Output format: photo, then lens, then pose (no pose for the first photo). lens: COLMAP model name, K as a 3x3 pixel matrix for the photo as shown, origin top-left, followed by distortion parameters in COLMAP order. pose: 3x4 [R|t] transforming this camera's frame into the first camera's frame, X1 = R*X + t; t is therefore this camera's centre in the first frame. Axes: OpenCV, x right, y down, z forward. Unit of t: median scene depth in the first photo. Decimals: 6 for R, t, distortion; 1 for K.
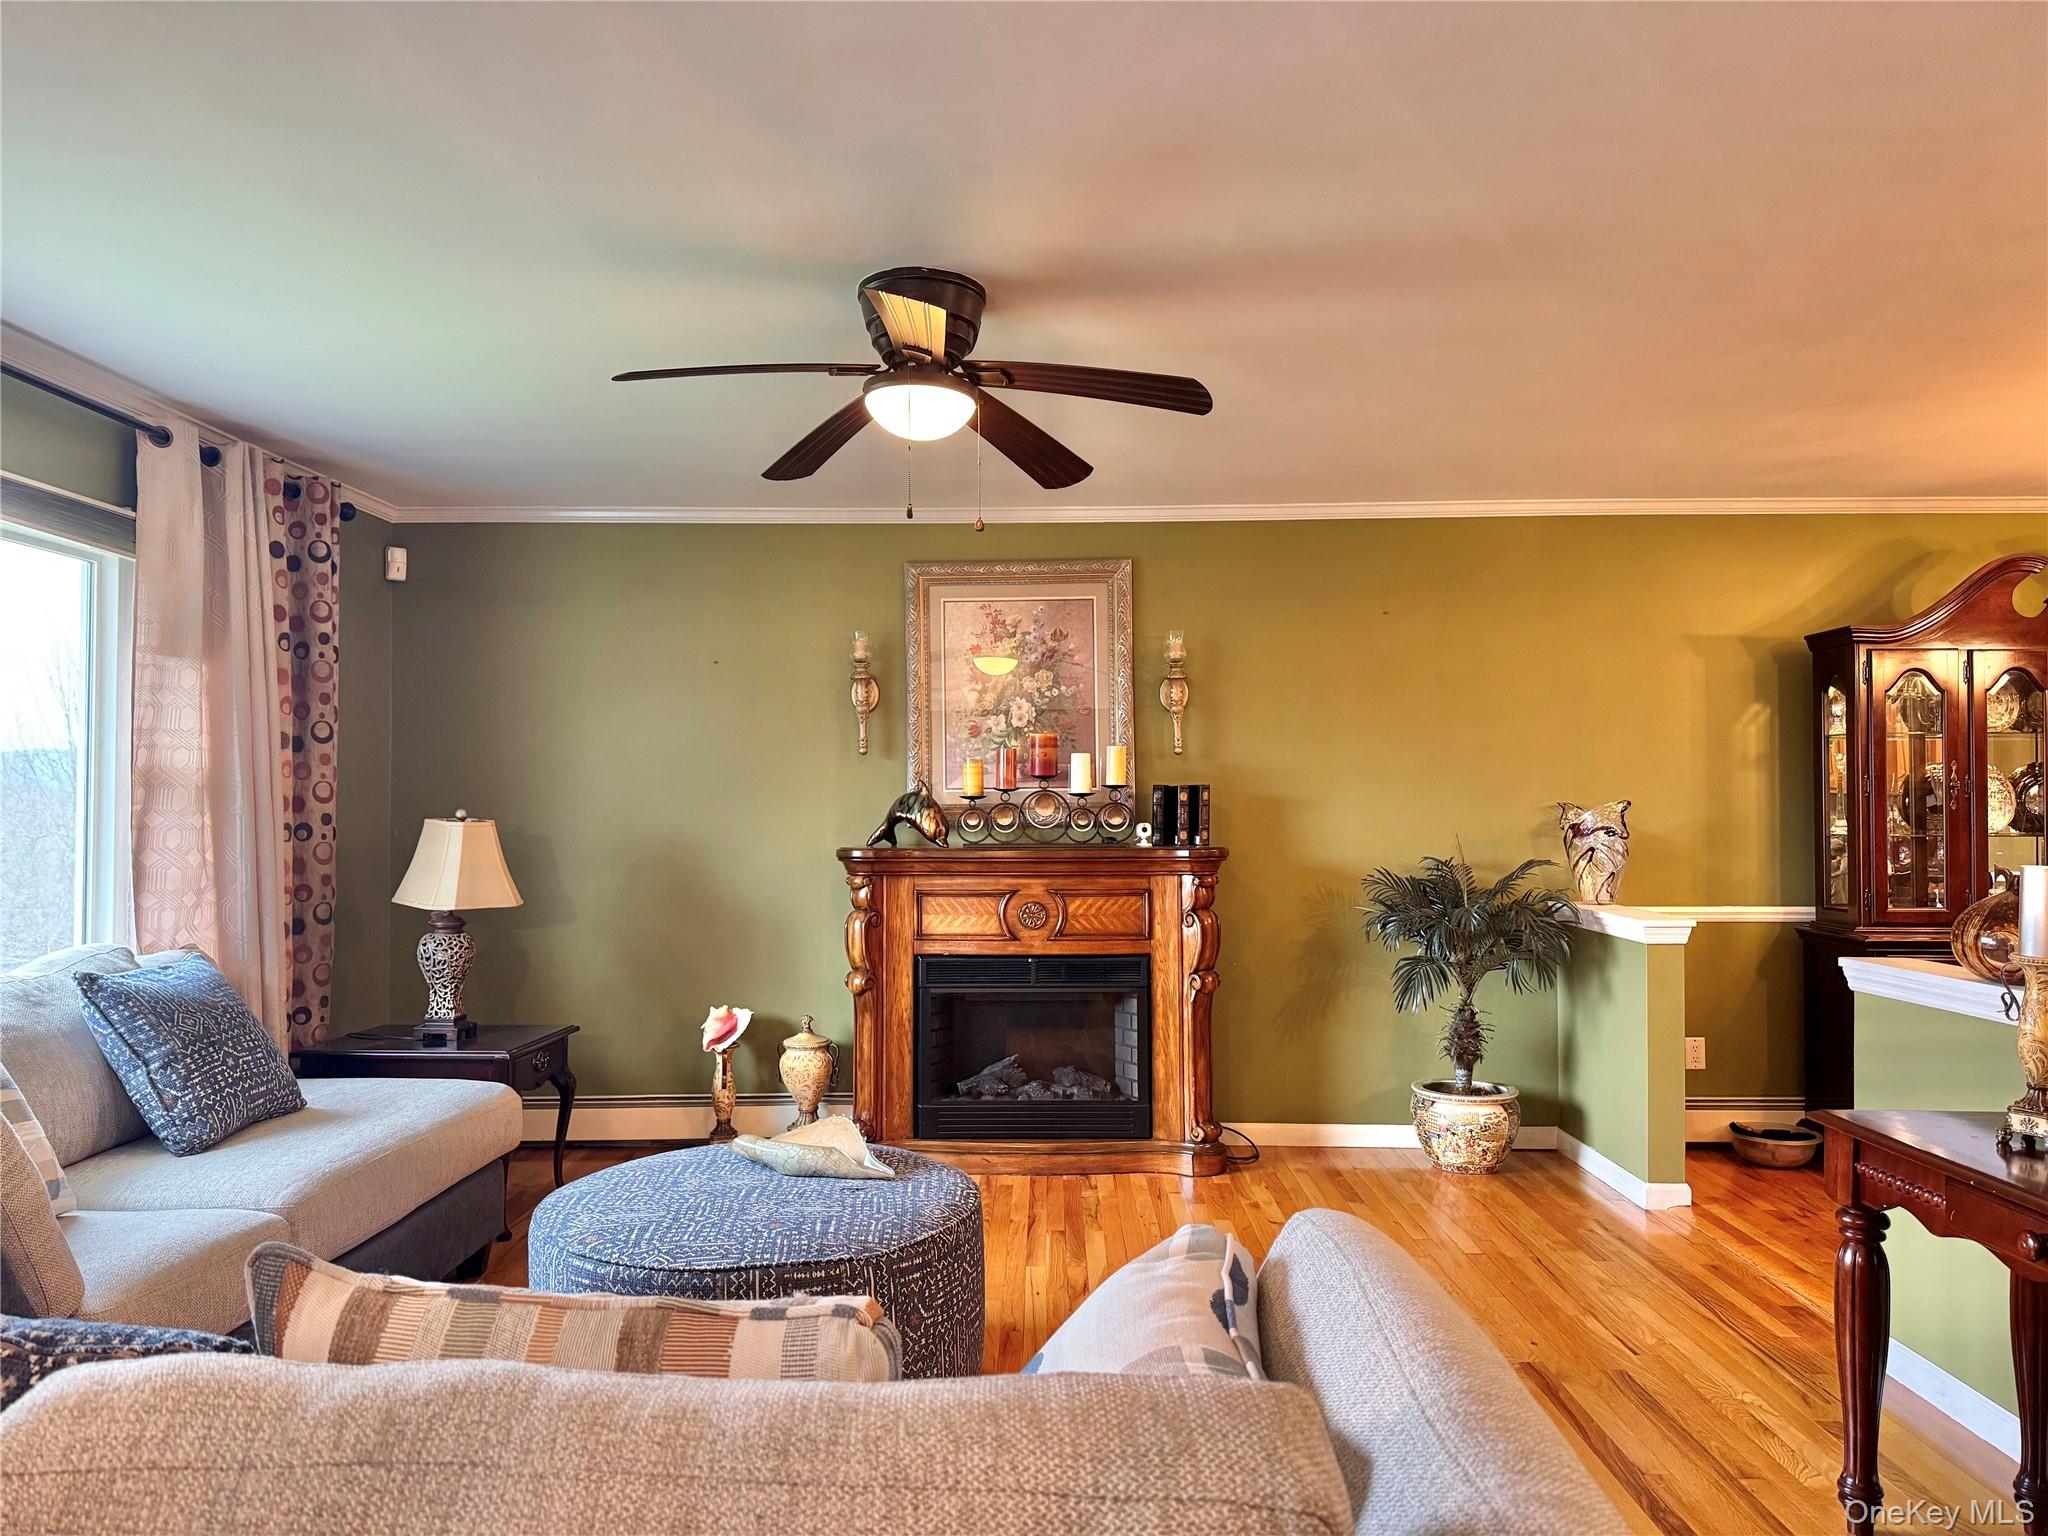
lens RADIAL K [[1435.6, 0, 1011.2], [0, 1435.6, 775.1], [0, 0, 1]] dist [0.154876, -0.198715]
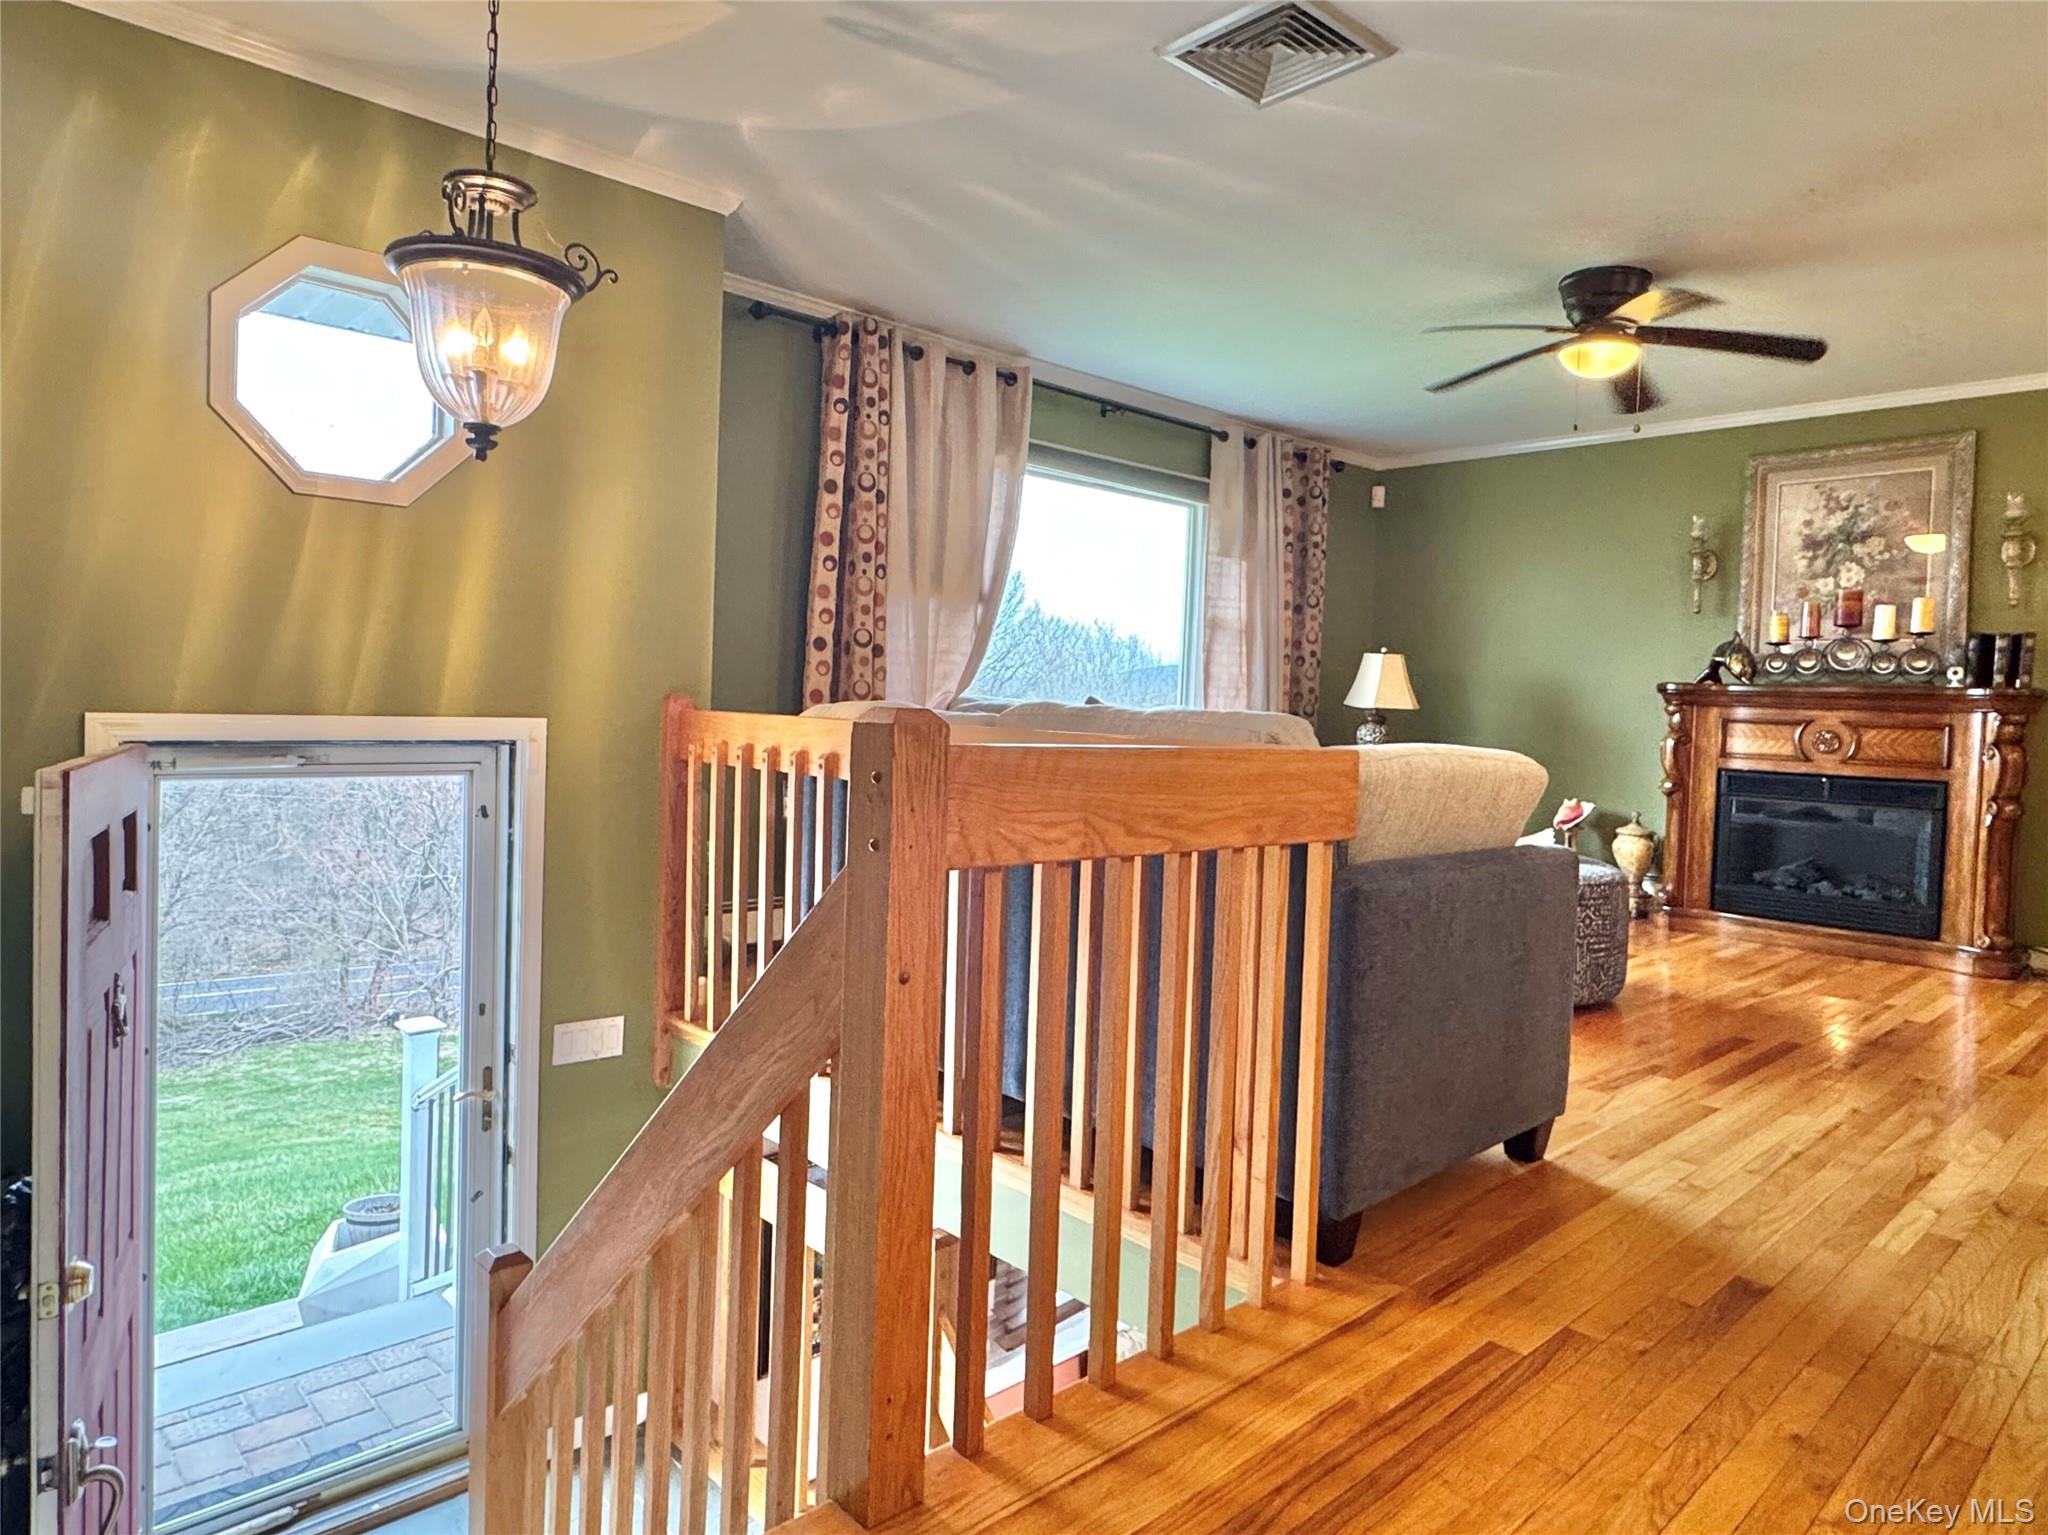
lens RADIAL K [[1247.7, 0, 1014.6], [0, 1247.7, 727.9], [0, 0, 1]] dist [0.005538, 0.015617]
pose [[0.701472, 0.046283, -0.711193, 0.283256], [-0.021429, 0.998808, 0.043864, 0.054636], [0.712375, -0.015530, 0.701627, -0.215134]]
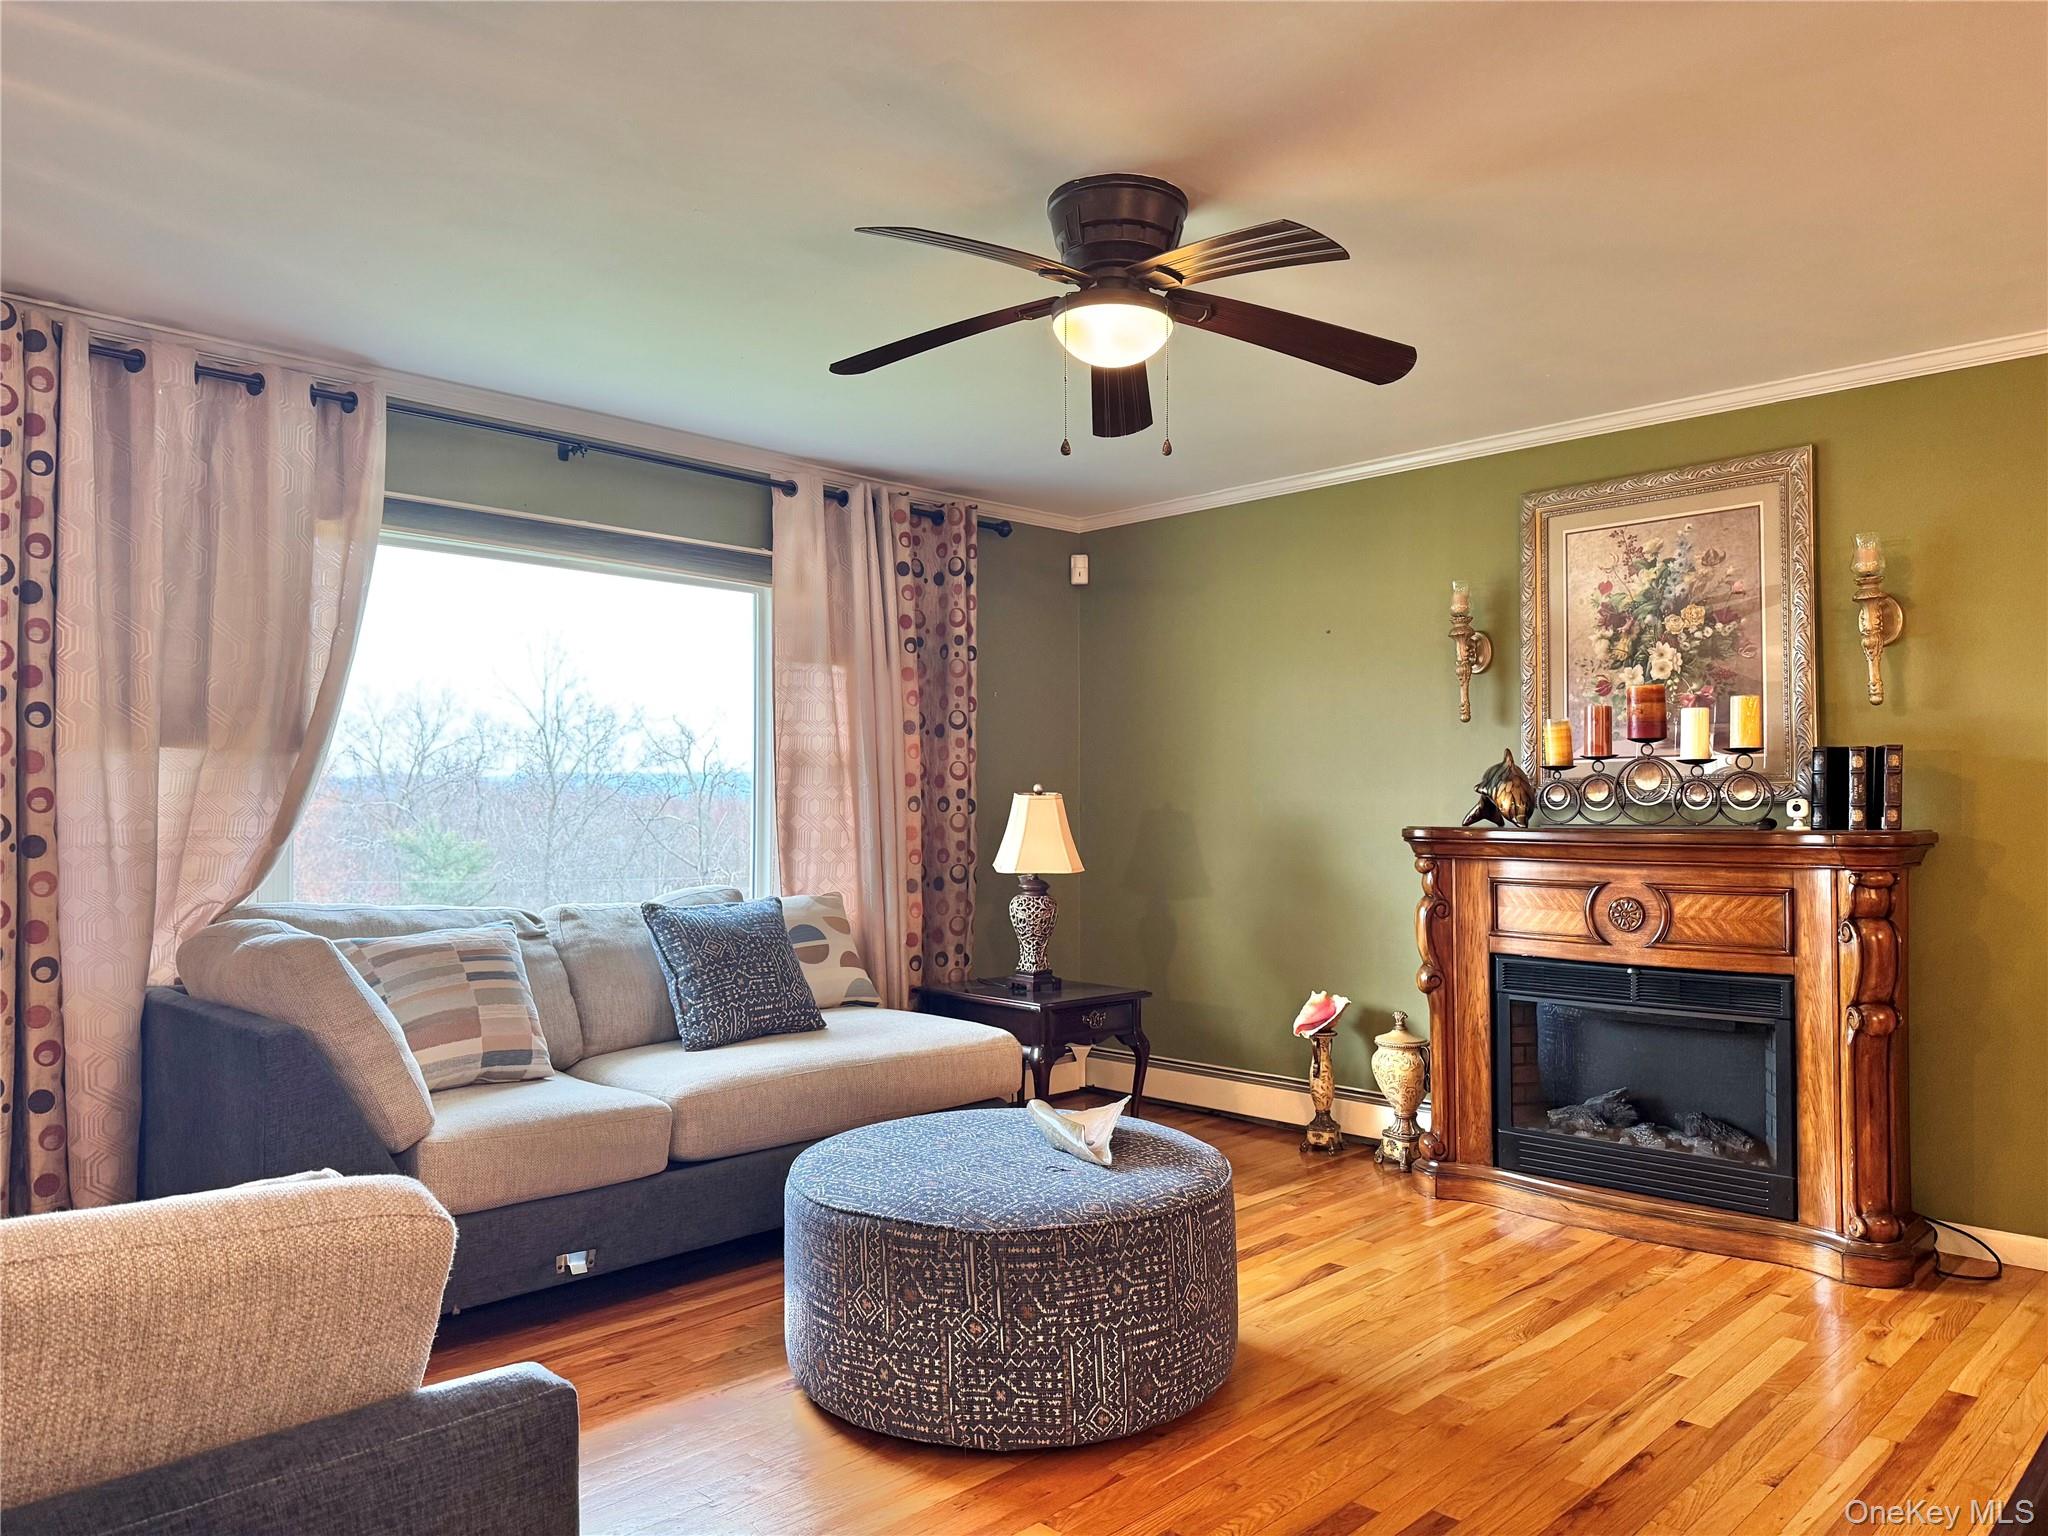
lens RADIAL K [[1435.6, 0, 1011.2], [0, 1435.6, 775.1], [0, 0, 1]] dist [0.154876, -0.198715]
pose [[0.733886, -0.012972, -0.679149, 0.318005], [0.015547, 0.999877, -0.002298, 0.017057], [0.679095, -0.008872, 0.733997, 0.172648]]
